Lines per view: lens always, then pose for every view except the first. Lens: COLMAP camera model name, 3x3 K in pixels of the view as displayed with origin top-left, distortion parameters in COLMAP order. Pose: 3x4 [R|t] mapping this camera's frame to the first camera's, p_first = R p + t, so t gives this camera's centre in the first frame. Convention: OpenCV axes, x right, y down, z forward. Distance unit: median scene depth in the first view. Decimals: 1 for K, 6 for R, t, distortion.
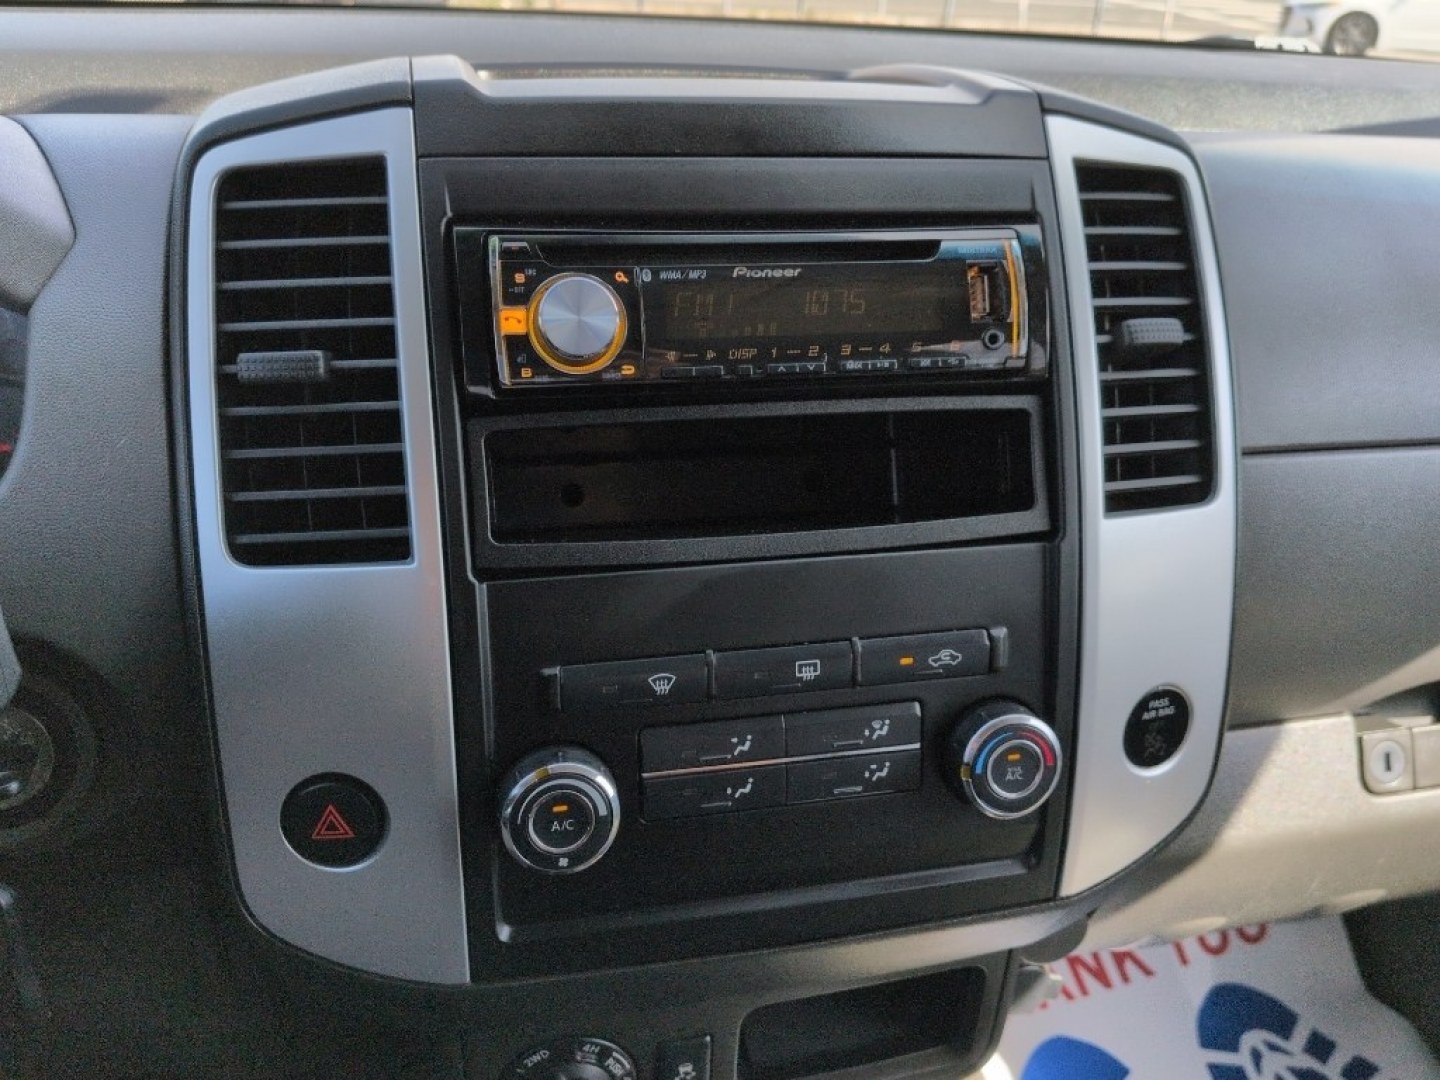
lens RADIAL K [[1204.8, 0, 720.0], [0, 1204.8, 540.0], [0, 0, 1]] dist [0.126444, -0.239727]
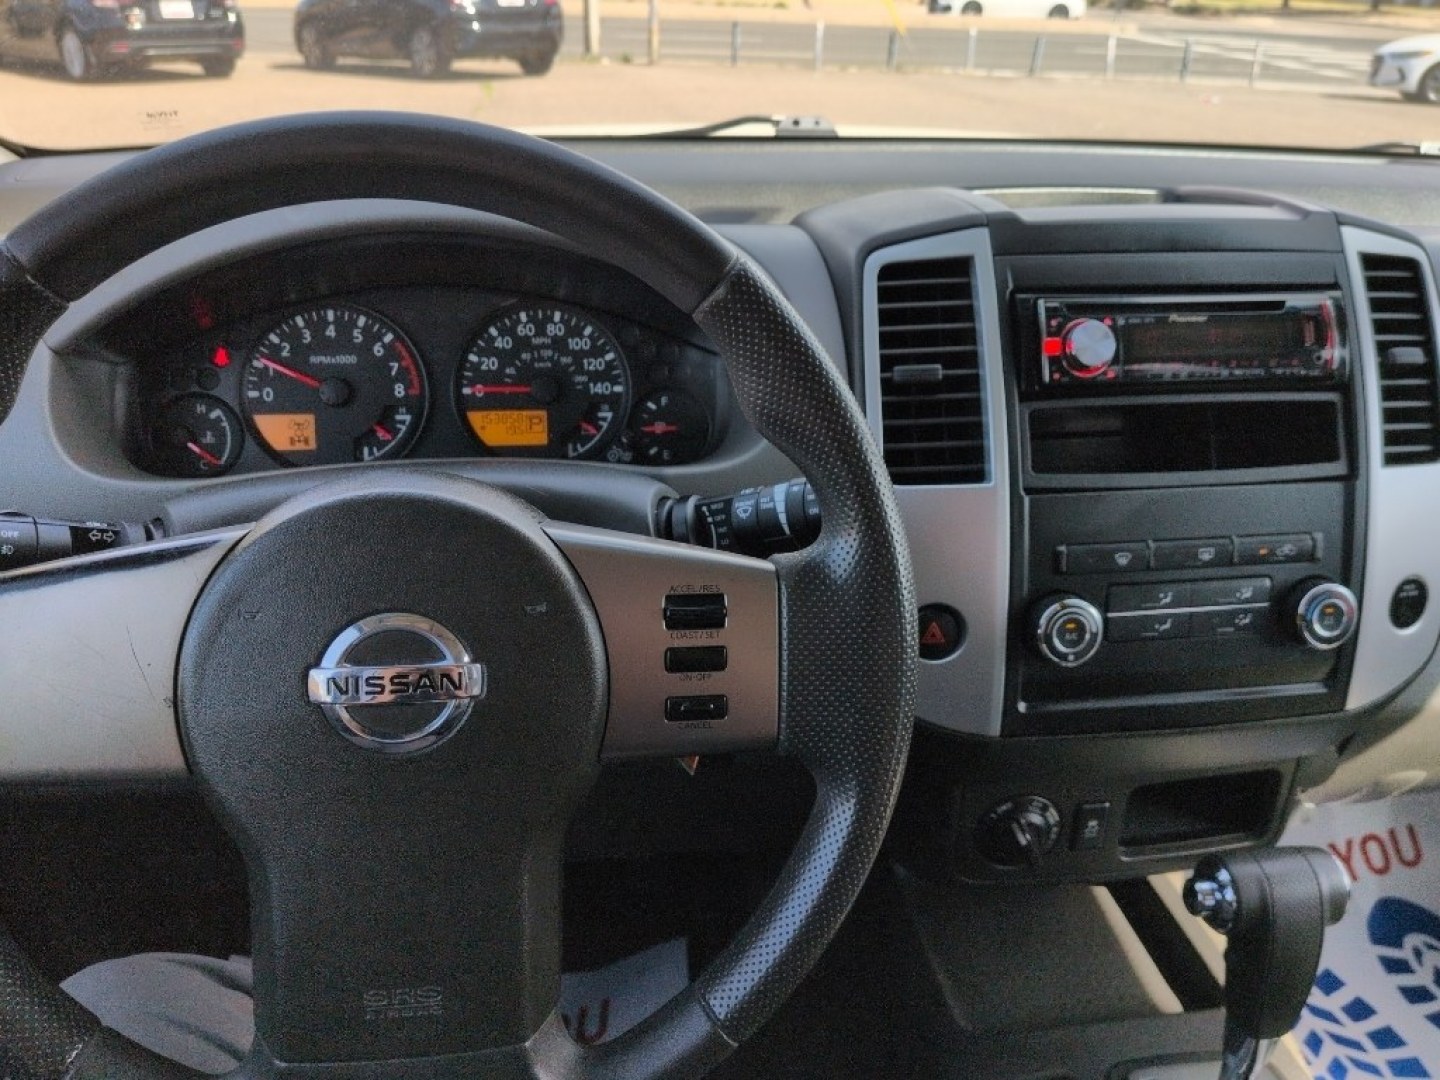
lens RADIAL K [[1224.3, 0, 720.0], [0, 1224.3, 540.0], [0, 0, 1]] dist [0.081697, -0.151434]
pose [[0.998483, 0.010369, -0.054069, -0.497272], [-0.012426, 0.999206, -0.037855, 0.157865], [0.053633, 0.038469, 0.997819, -0.728805]]
